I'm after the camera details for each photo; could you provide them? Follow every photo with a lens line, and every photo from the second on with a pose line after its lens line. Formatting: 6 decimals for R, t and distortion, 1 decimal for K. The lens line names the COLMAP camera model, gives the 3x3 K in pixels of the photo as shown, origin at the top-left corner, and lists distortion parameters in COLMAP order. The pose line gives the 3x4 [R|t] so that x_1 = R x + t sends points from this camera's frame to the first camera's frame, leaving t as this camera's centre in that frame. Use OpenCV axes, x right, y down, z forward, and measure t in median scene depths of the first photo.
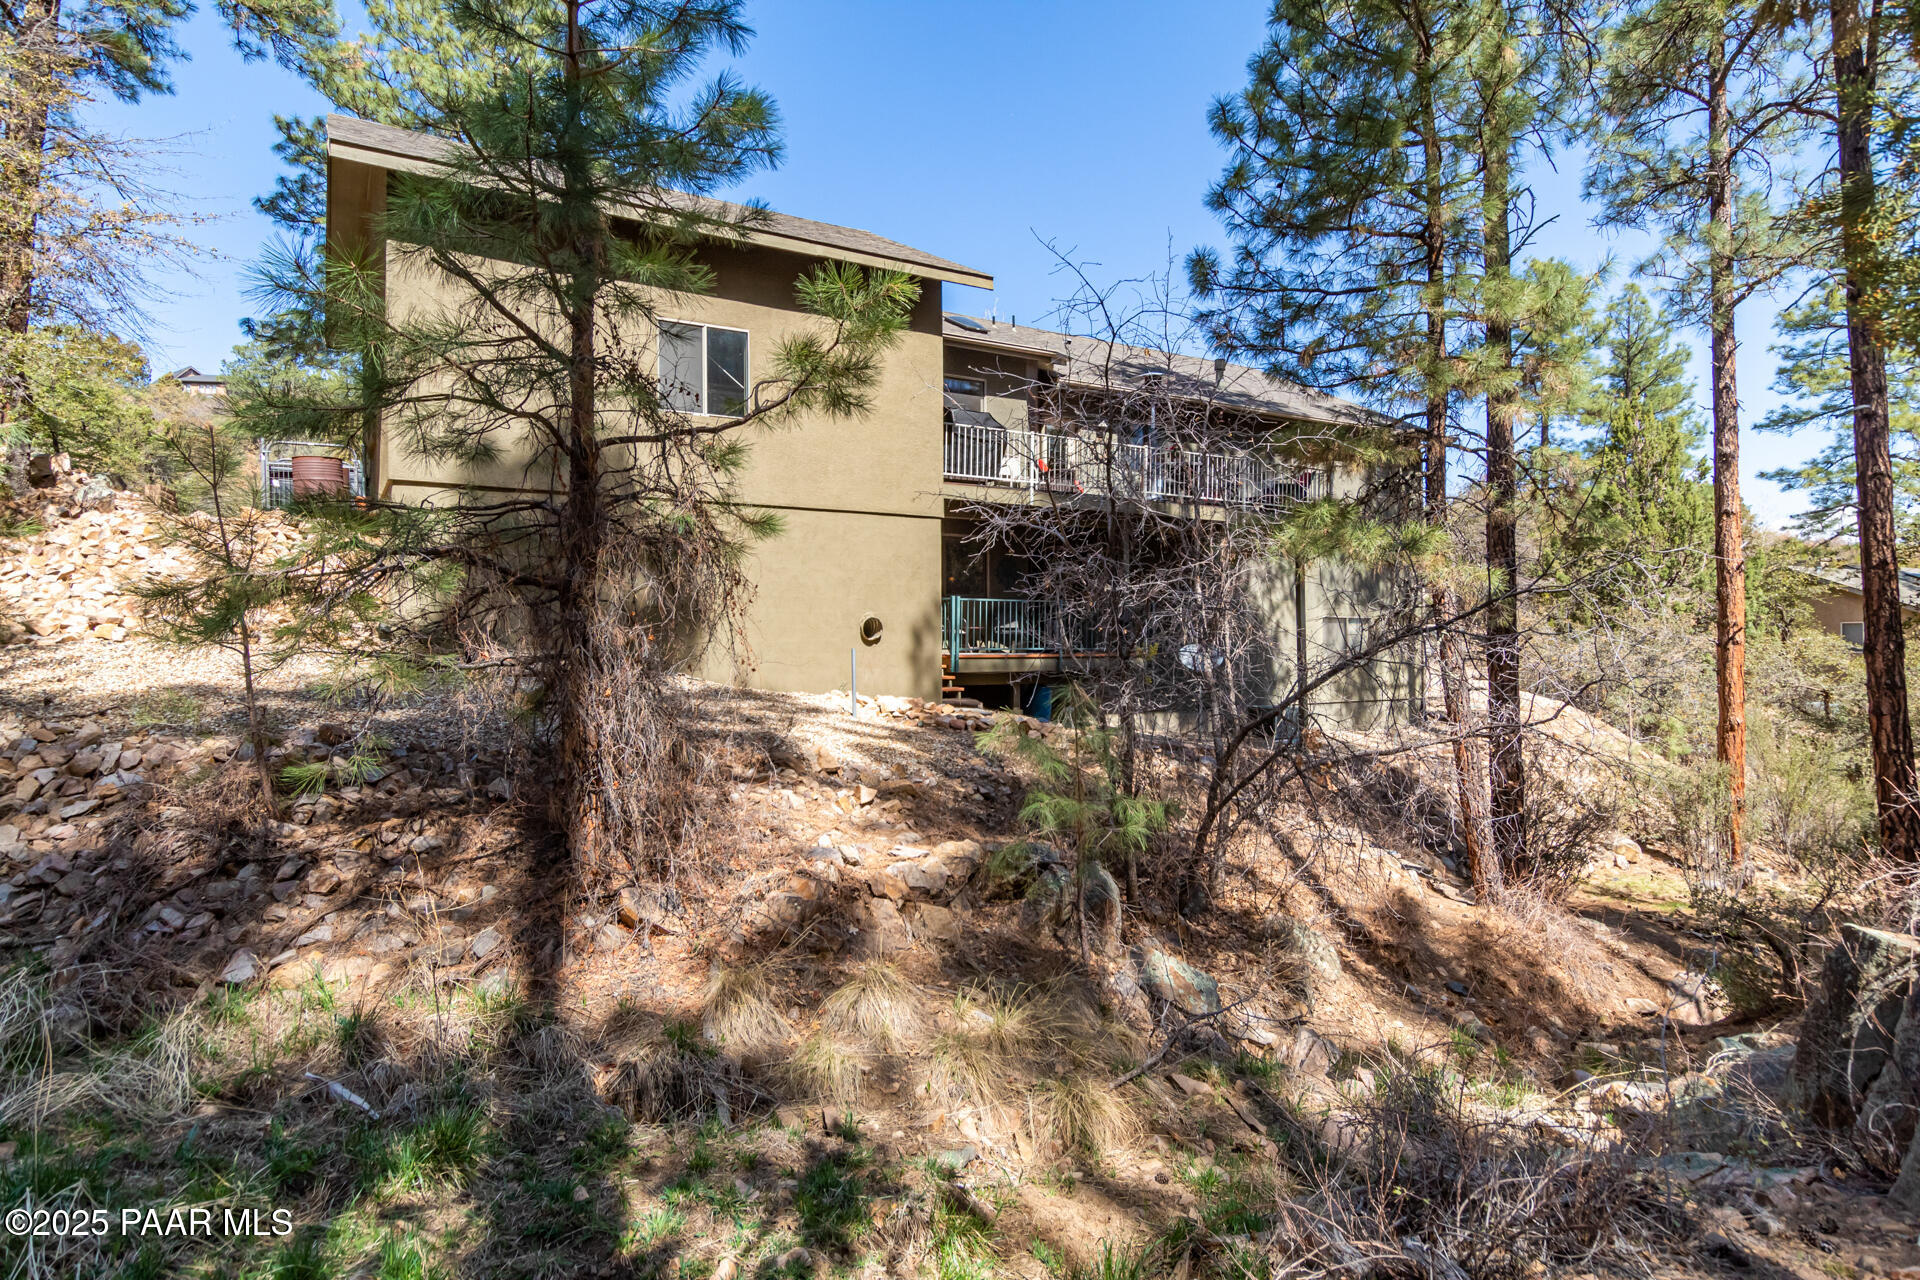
lens RADIAL K [[1074.8, 0, 959.9], [0, 1074.8, 639.9], [0, 0, 1]] dist [0.005006, 0.001649]
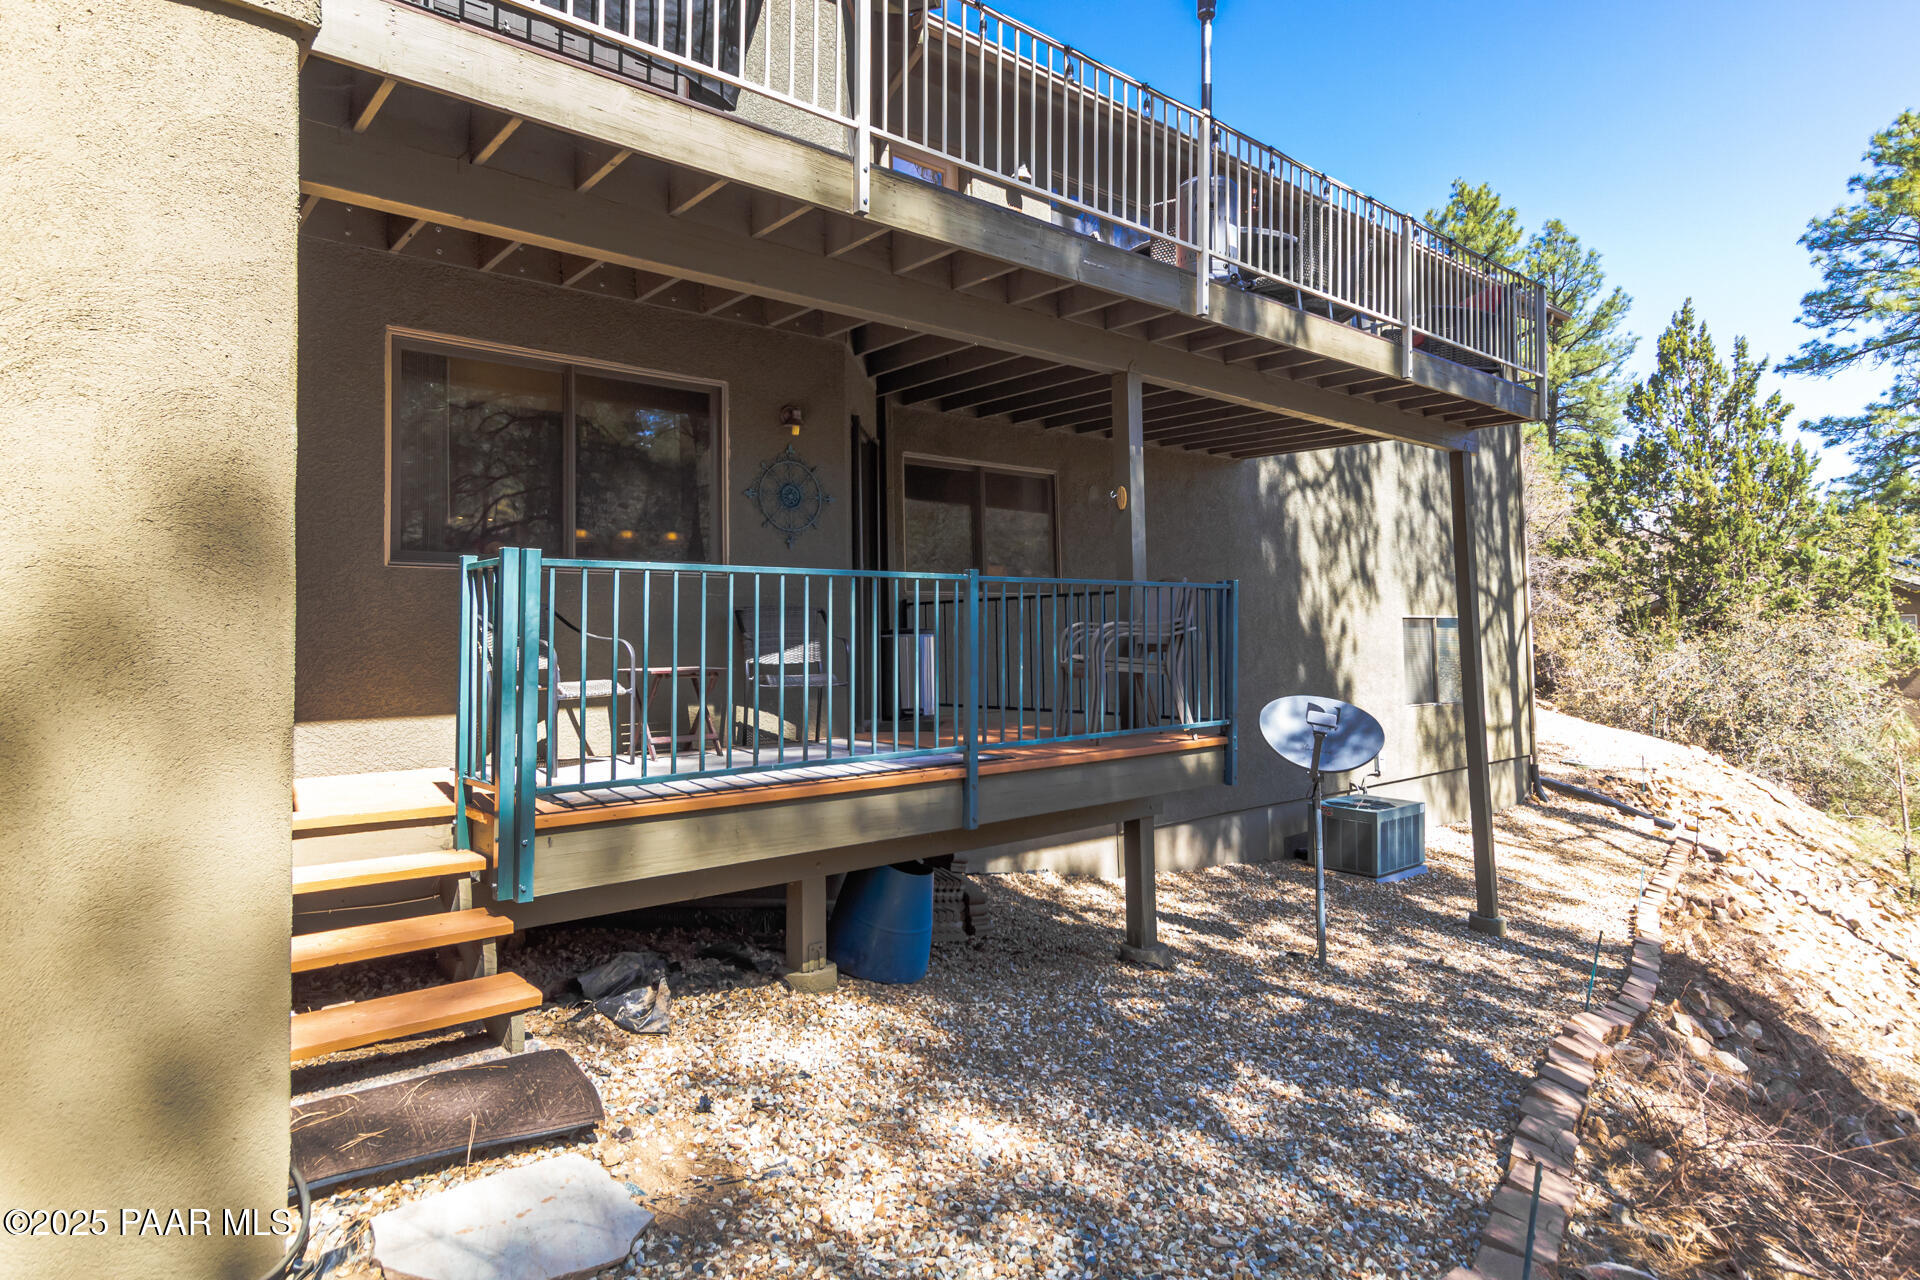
lens RADIAL K [[1074.8, 0, 960.2], [0, 1074.8, 629.7], [0, 0, 1]] dist [0.005006, 0.001649]
pose [[0.988884, 0.000969, 0.148685, 0.033346], [-0.002512, 0.999945, 0.010189, -0.017775], [-0.148667, -0.010449, 0.988832, 0.506833]]
